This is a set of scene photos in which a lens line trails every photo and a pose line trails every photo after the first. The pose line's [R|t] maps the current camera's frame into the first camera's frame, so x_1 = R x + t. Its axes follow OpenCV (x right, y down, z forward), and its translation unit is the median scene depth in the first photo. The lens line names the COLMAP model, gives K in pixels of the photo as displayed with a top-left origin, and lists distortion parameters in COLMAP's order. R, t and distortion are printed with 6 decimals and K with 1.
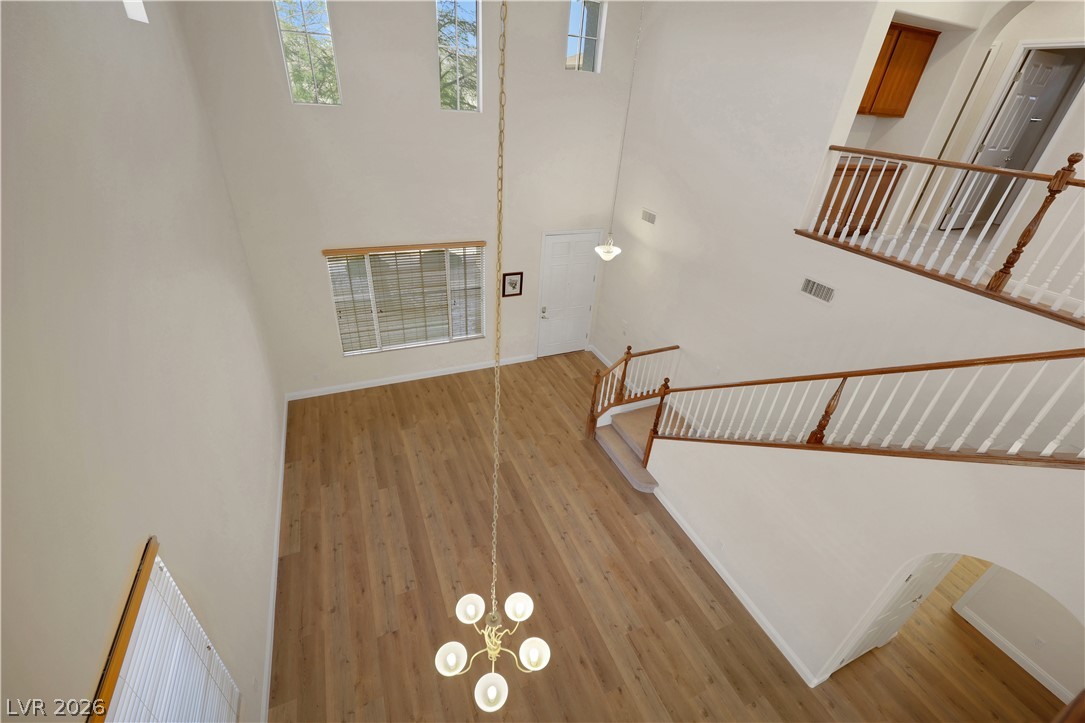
lens RADIAL K [[453.8, 0, 542.5], [0, 453.8, 361.5], [0, 0, 1]] dist [0.000338, -0.000373]
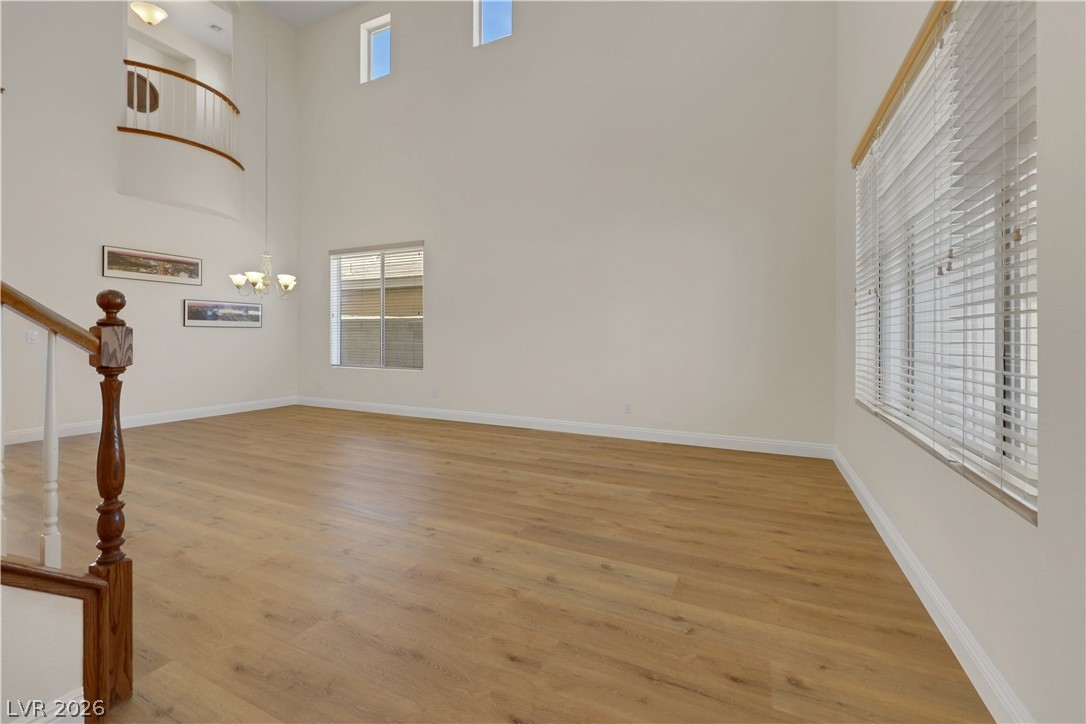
lens RADIAL K [[455.4, 0, 537.3], [0, 455.4, 340.7], [0, 0, 1]] dist [-0.003170, -0.000316]
pose [[-0.754052, -0.061067, -0.653969, 0.127250], [-0.384794, 0.847982, 0.364499, -0.137143], [0.532296, 0.526495, -0.662921, 1.476475]]
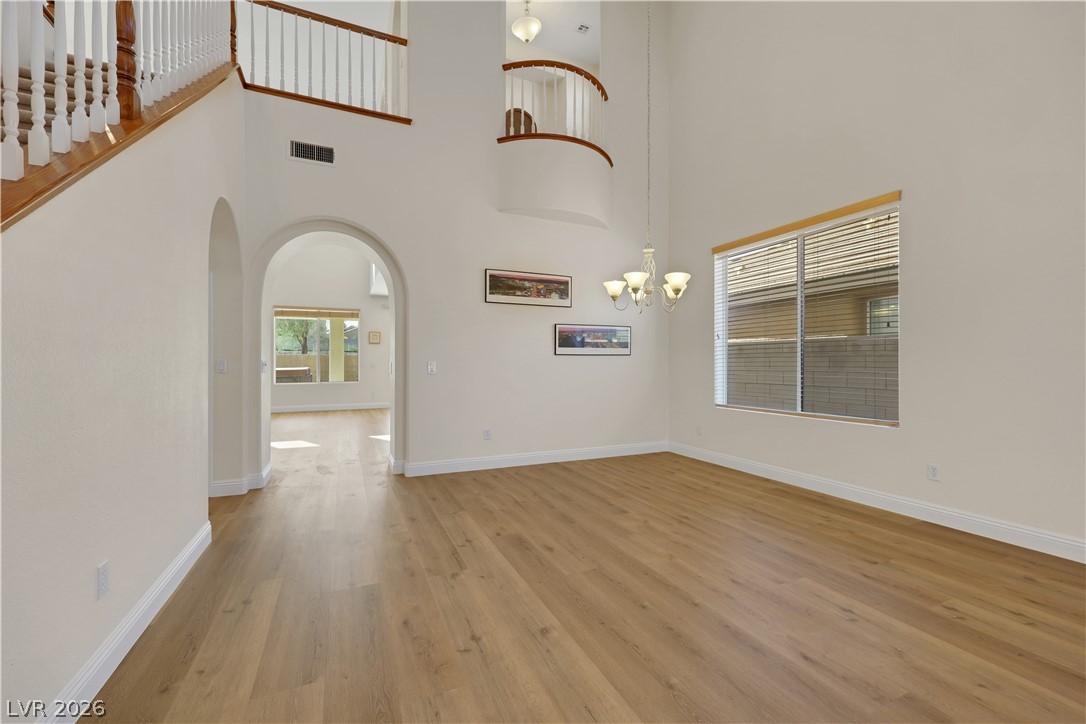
lens RADIAL K [[439.9, 0, 541.9], [0, 439.9, 363.0], [0, 0, 1]] dist [-0.001325, 0.000264]
pose [[-0.997815, -0.063714, -0.017489, 0.098175], [-0.063581, 0.853985, 0.516398, 0.094678], [-0.017967, 0.516382, -0.856170, 1.087838]]
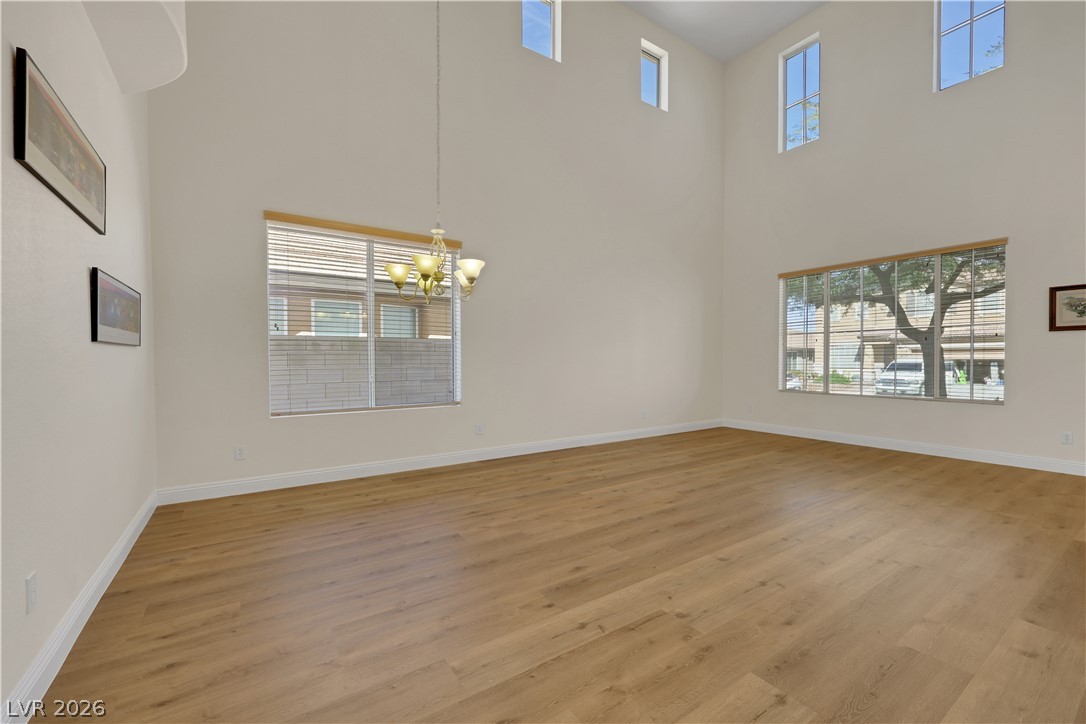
lens RADIAL K [[443.9, 0, 540.5], [0, 443.9, 363.3], [0, 0, 1]] dist [0.002766, 0.000263]
pose [[0.181864, -0.056457, -0.981702, 0.500544], [-0.498514, 0.855249, -0.141537, 0.424605], [0.847590, 0.515133, 0.127394, 0.589600]]
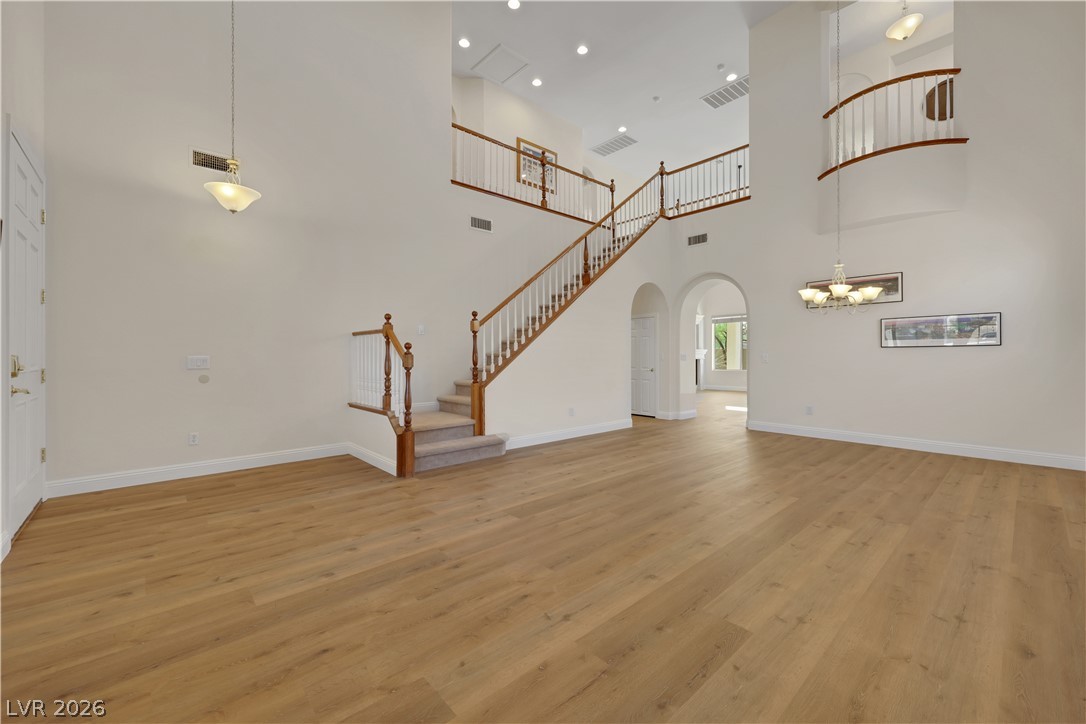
lens RADIAL K [[436.8, 0, 542.4], [0, 436.8, 359.8], [0, 0, 1]] dist [0.000659, 0.000049]
pose [[-0.317745, -0.072353, 0.945412, -0.630017], [0.475768, 0.850312, 0.224977, -0.013466], [-0.820172, 0.521282, -0.235759, 1.174642]]
